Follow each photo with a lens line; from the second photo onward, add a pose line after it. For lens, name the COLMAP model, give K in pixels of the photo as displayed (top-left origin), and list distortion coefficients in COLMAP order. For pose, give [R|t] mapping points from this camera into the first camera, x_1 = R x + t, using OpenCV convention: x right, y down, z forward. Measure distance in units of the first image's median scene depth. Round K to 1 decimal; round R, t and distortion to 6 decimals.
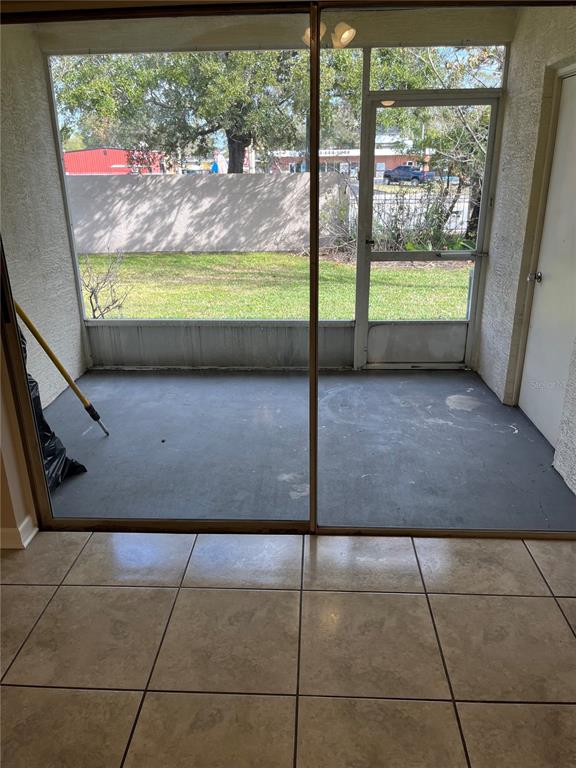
lens RADIAL K [[588.4, 0, 288.0], [0, 588.4, 384.0], [0, 0, 1]] dist [0.040108, -0.007833]
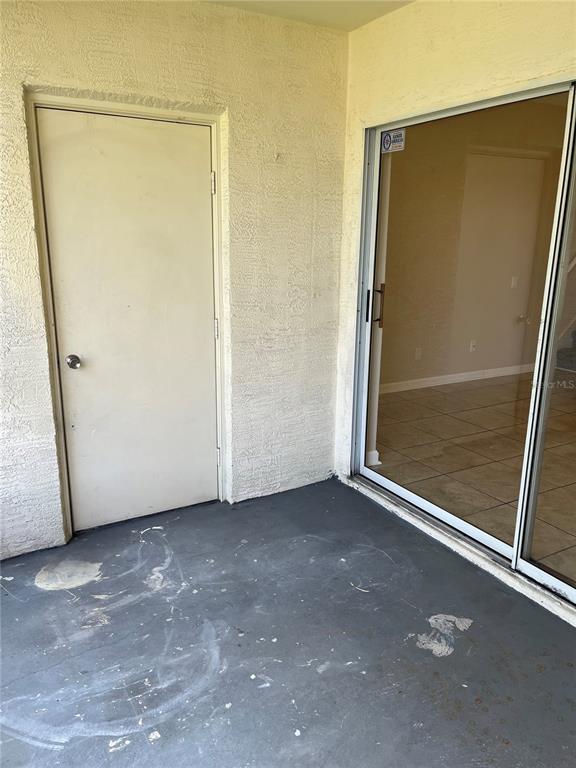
lens RADIAL K [[588.4, 0, 288.0], [0, 588.4, 384.0], [0, 0, 1]] dist [0.040108, -0.007833]
pose [[-0.540558, -0.203881, 0.816229, -0.326500], [0.286883, 0.867373, 0.406648, -0.351976], [-0.790882, 0.453979, -0.410375, 1.015392]]
